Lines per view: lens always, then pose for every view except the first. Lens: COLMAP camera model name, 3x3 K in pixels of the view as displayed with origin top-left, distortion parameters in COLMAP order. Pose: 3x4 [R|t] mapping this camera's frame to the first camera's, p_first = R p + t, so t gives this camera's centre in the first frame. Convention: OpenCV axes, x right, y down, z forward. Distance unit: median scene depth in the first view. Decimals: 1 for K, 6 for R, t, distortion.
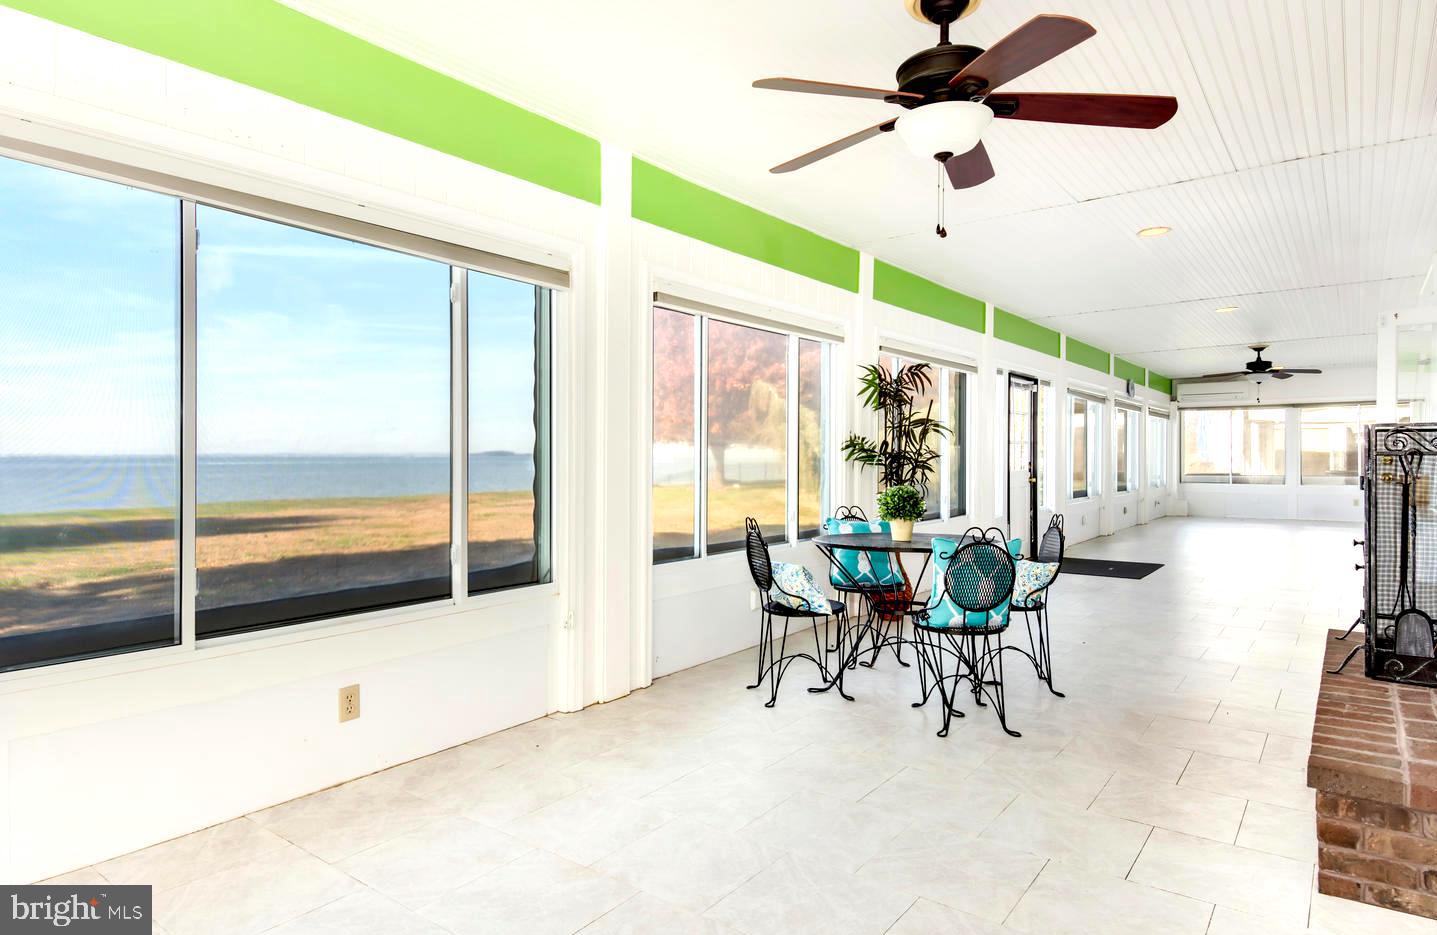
lens RADIAL K [[827.0, 0, 718.5], [0, 827.0, 467.5], [0, 0, 1]] dist [0.041053, 0.000220]
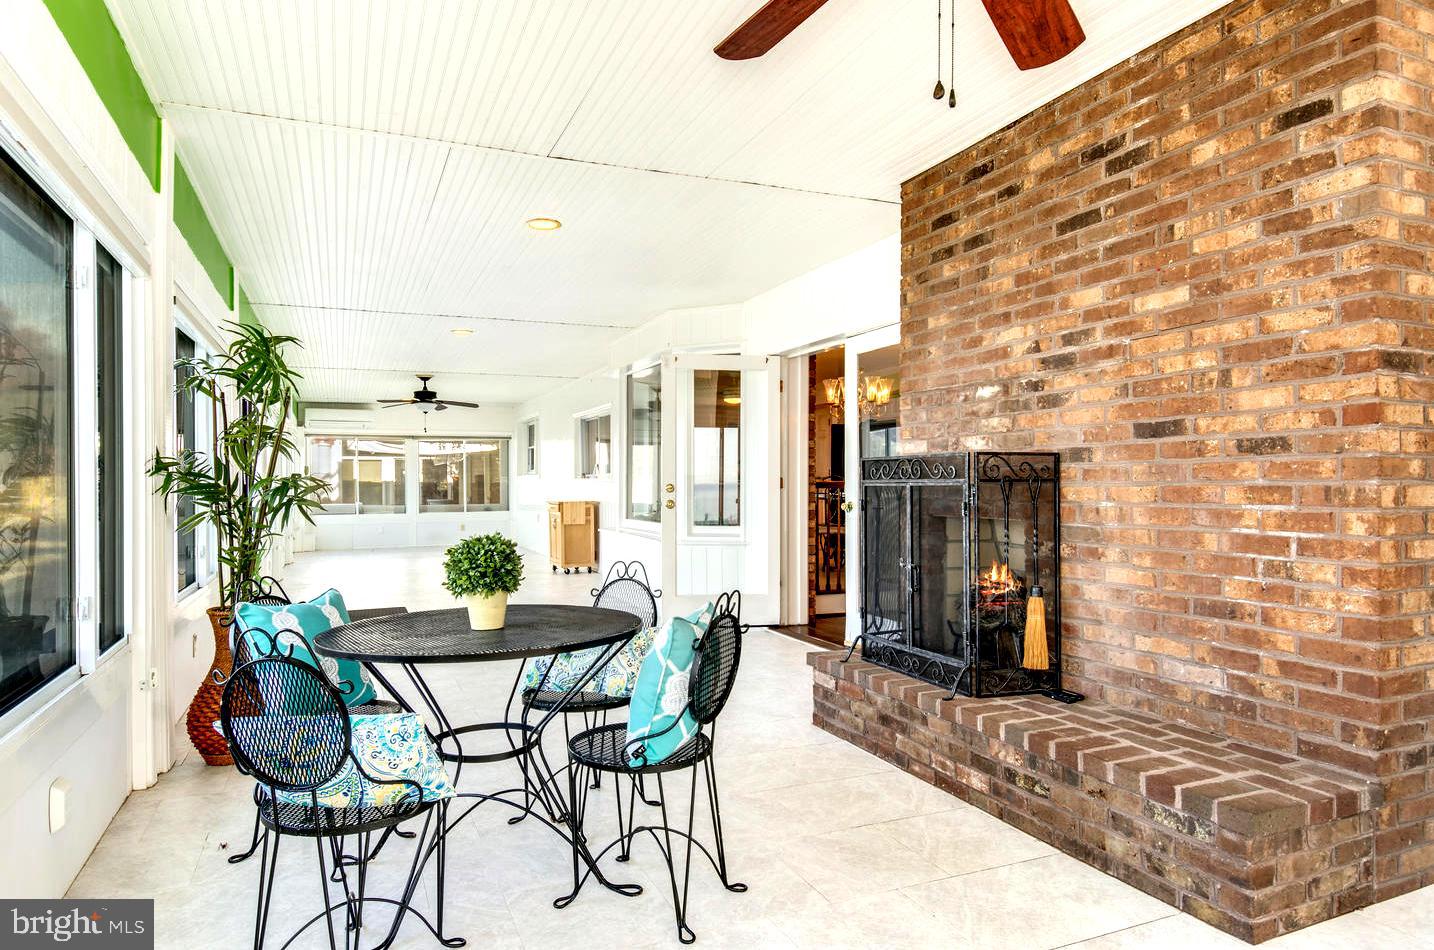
lens RADIAL K [[860.1, 0, 714.8], [0, 860.1, 496.9], [0, 0, 1]] dist [0.034927, -0.000386]
pose [[0.489514, -0.012322, 0.871909, -0.163271], [0.013498, 0.999887, 0.006552, -0.005279], [-0.871891, 0.008562, 0.489625, 0.391937]]
